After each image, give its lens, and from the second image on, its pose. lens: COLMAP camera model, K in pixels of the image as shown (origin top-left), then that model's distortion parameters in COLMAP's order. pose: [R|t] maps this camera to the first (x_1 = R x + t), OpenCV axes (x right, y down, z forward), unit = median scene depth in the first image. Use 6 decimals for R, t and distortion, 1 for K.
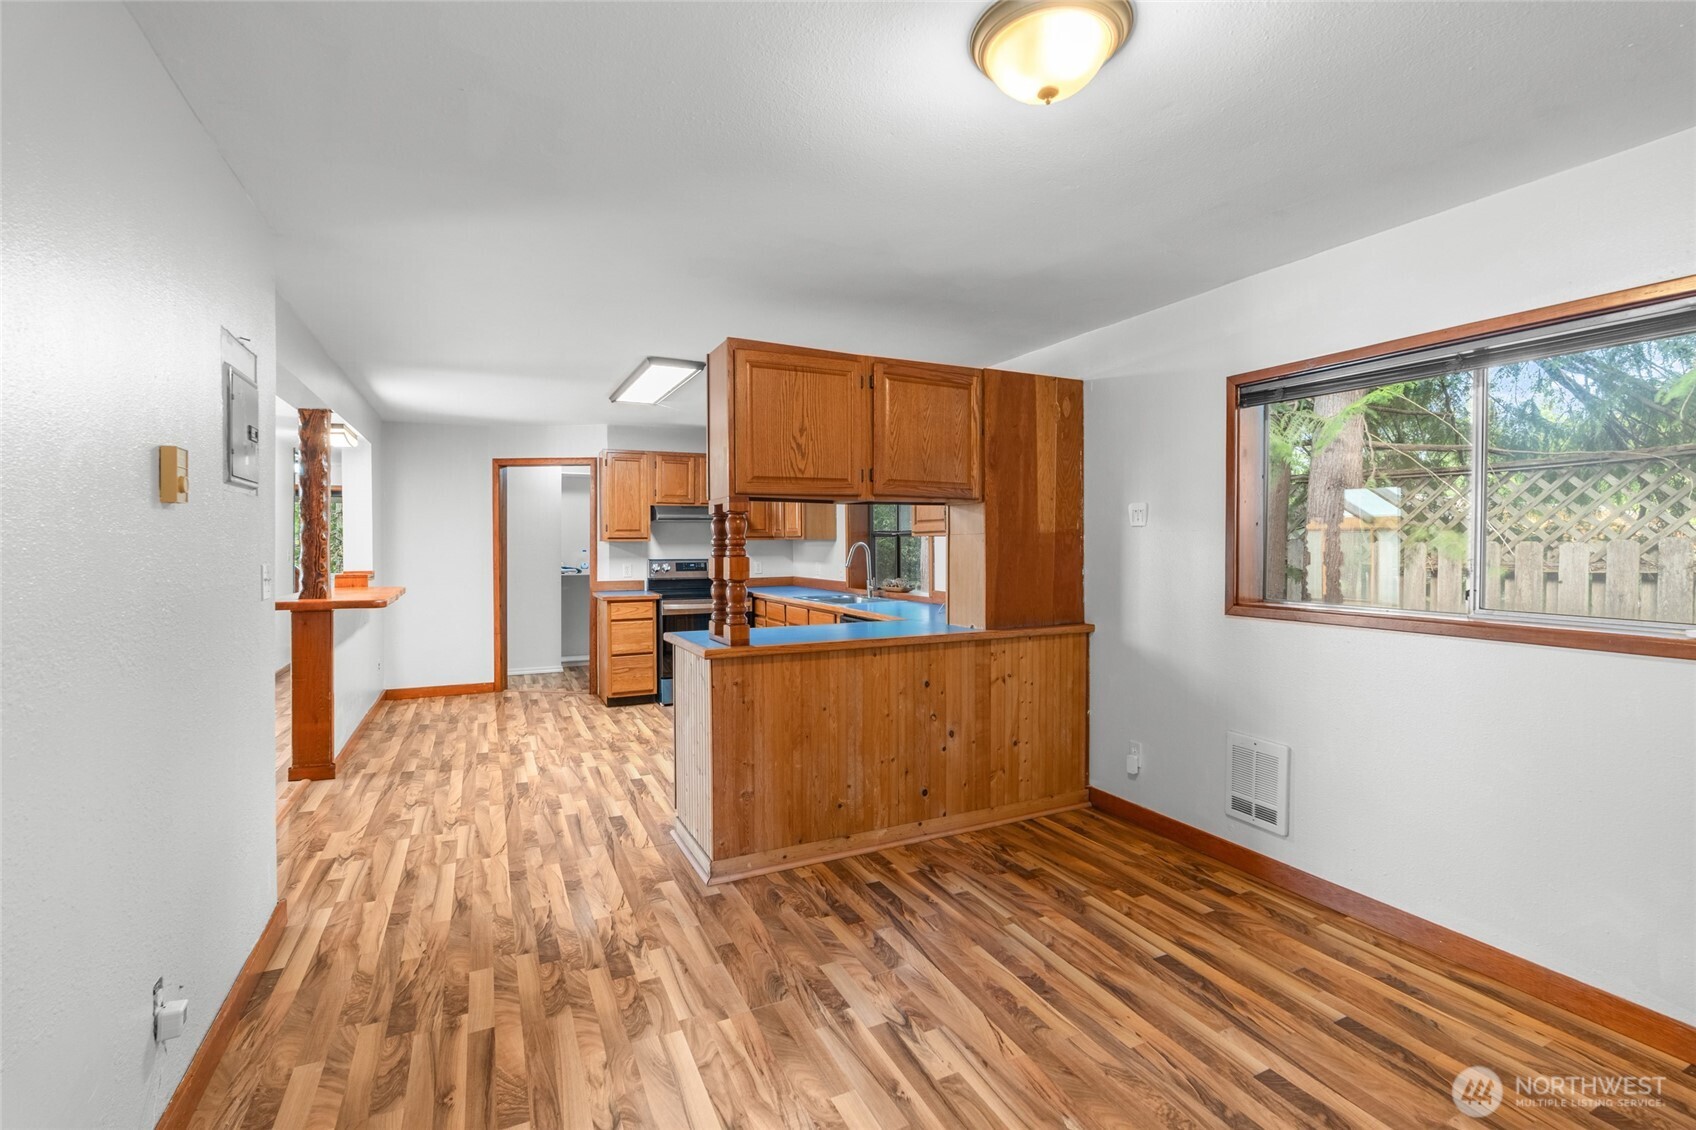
lens RADIAL K [[746.1, 0, 848.8], [0, 746.1, 556.8], [0, 0, 1]] dist [-0.002162, 0.000137]
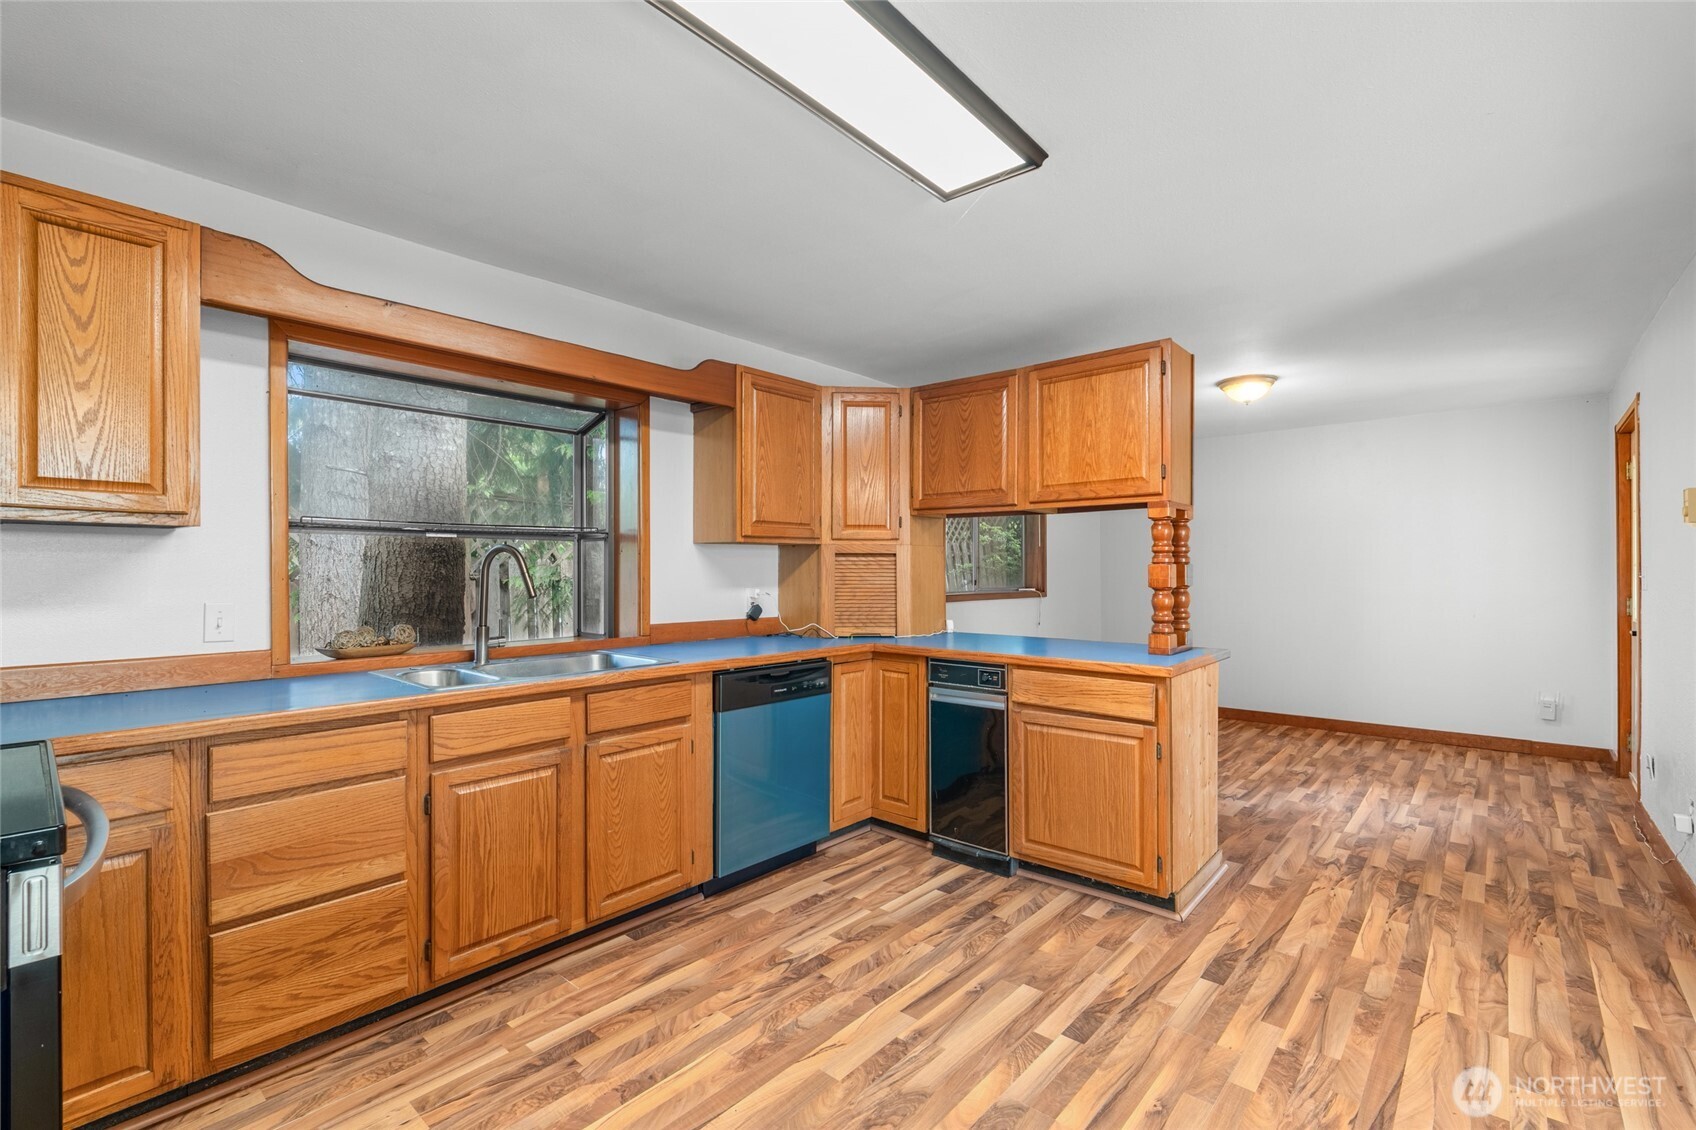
lens RADIAL K [[746.1, 0, 856.3], [0, 746.1, 566.8], [0, 0, 1]] dist [-0.002162, 0.000137]
pose [[-0.389129, 0.004521, 0.921172, -0.884477], [0.016036, 0.999870, 0.001867, -0.005035], [-0.921044, 0.015498, -0.389151, 1.728976]]
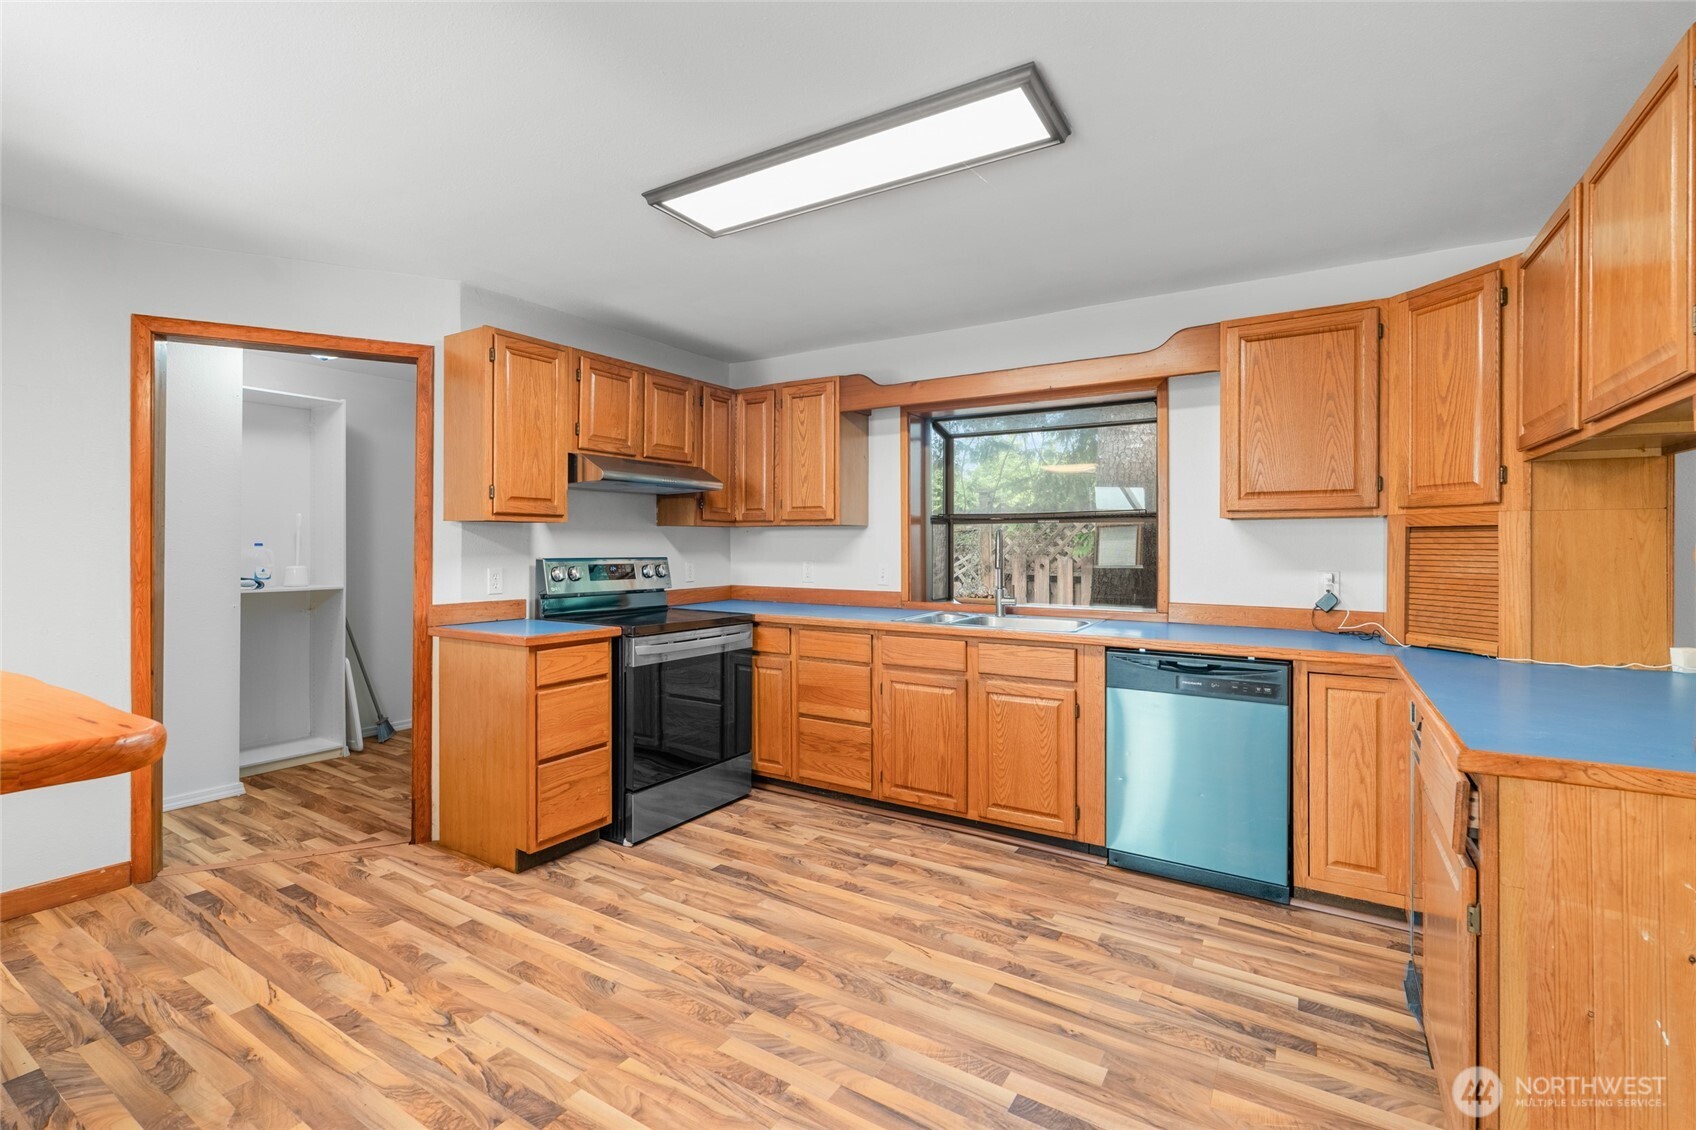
lens RADIAL K [[746.1, 0, 844.2], [0, 746.1, 548.5], [0, 0, 1]] dist [-0.002162, 0.000137]
pose [[0.845652, 0.003153, 0.533726, -0.763060], [0.003072, 0.999937, -0.010774, 0.006260], [-0.533726, 0.010750, 0.845589, 0.938261]]
